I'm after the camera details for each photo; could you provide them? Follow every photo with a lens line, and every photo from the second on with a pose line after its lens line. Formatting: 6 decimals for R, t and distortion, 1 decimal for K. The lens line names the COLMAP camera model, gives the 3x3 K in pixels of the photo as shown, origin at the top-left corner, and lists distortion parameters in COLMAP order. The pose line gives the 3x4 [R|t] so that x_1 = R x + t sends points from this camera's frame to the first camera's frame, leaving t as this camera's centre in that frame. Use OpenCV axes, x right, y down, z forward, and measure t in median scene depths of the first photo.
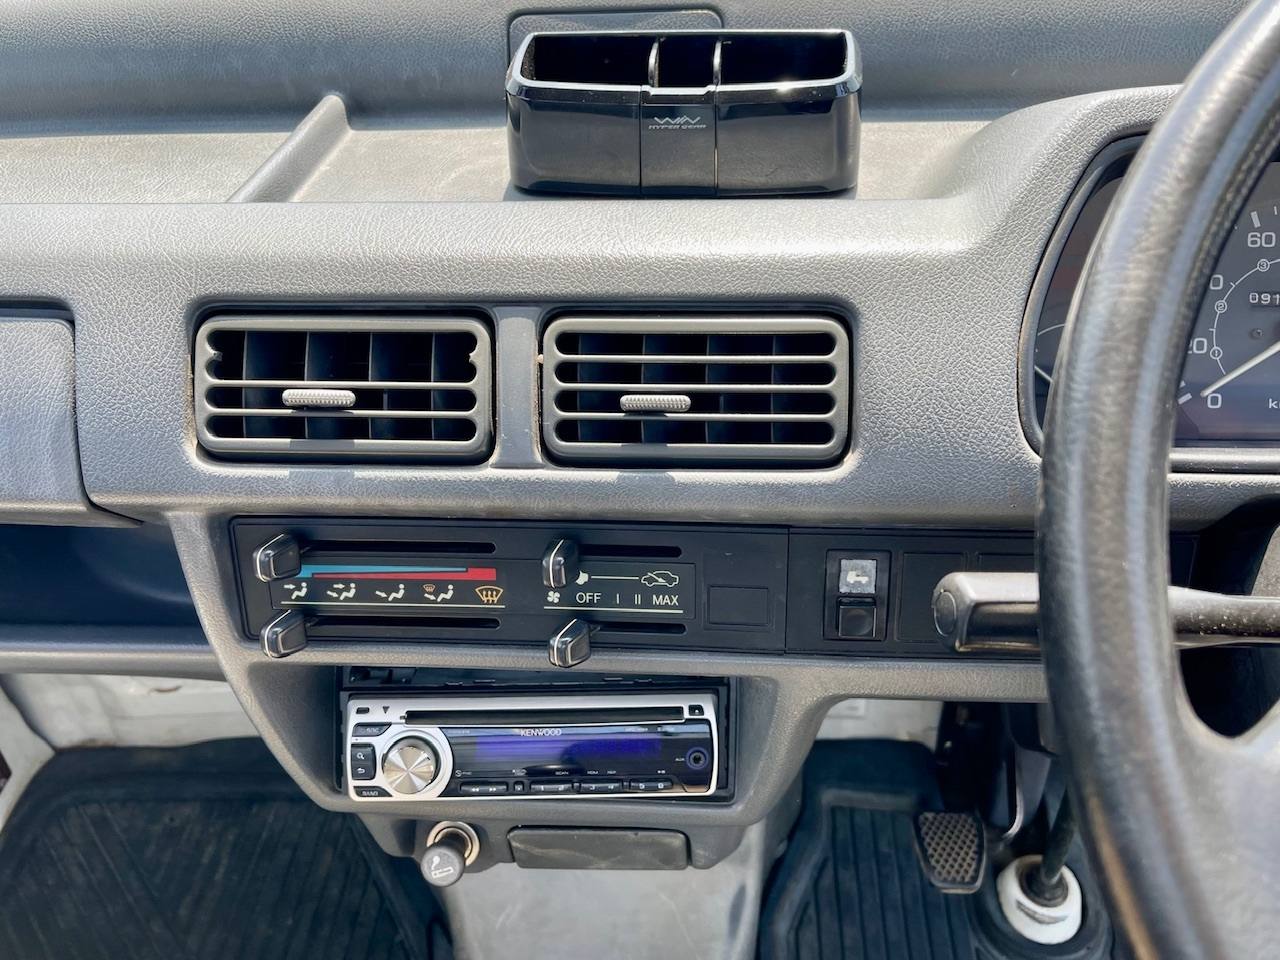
lens RADIAL K [[971.4, 0, 607.2], [0, 971.4, 502.4], [0, 0, 1]] dist [0.076164, -0.101534]
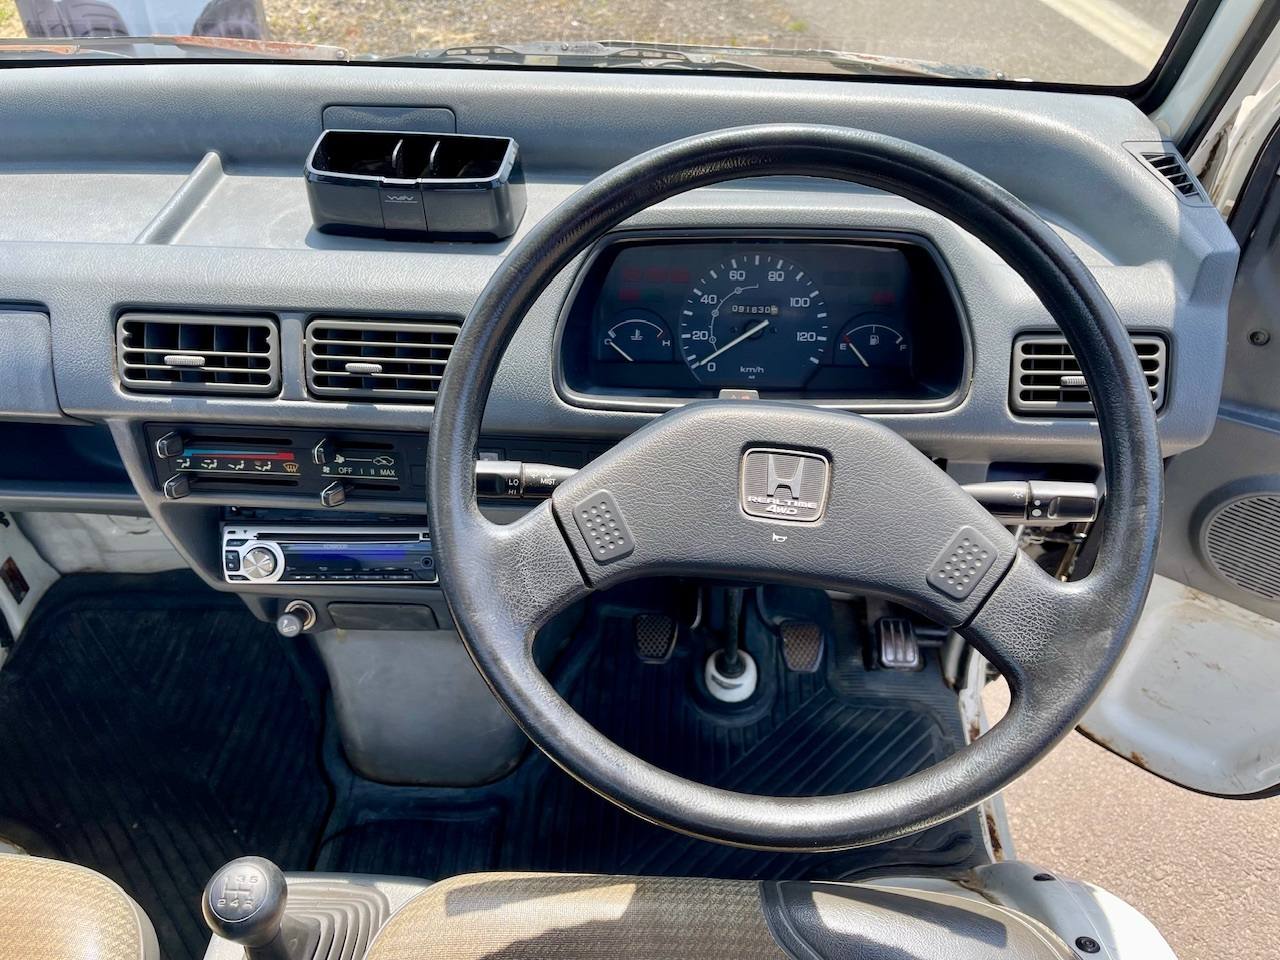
lens RADIAL K [[937.5, 0, 636.5], [0, 937.5, 493.1], [0, 0, 1]] dist [0.039931, -0.030920]
pose [[0.999291, 0.017473, 0.033347, 0.429113], [-0.021141, 0.993367, 0.113028, -0.064756], [-0.031151, -0.113653, 0.993032, -0.710718]]
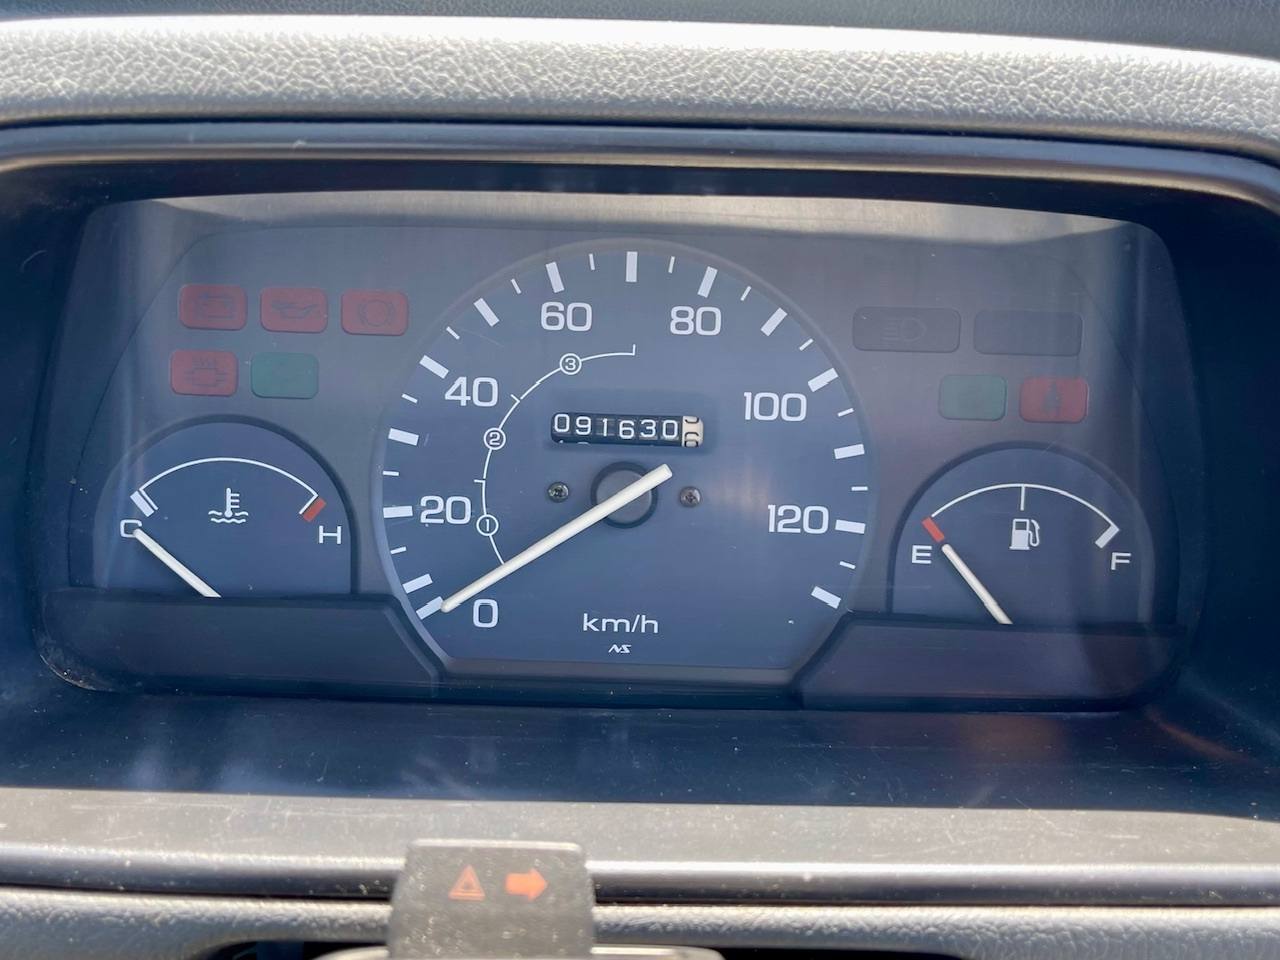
lens RADIAL K [[971.4, 0, 640.6], [0, 971.4, 475.1], [0, 0, 1]] dist [0.076164, -0.101534]
pose [[0.997280, 0.031382, 0.066699, 0.664868], [-0.030849, 0.999483, -0.009007, -0.176236], [-0.066947, 0.006925, 0.997732, 0.469738]]
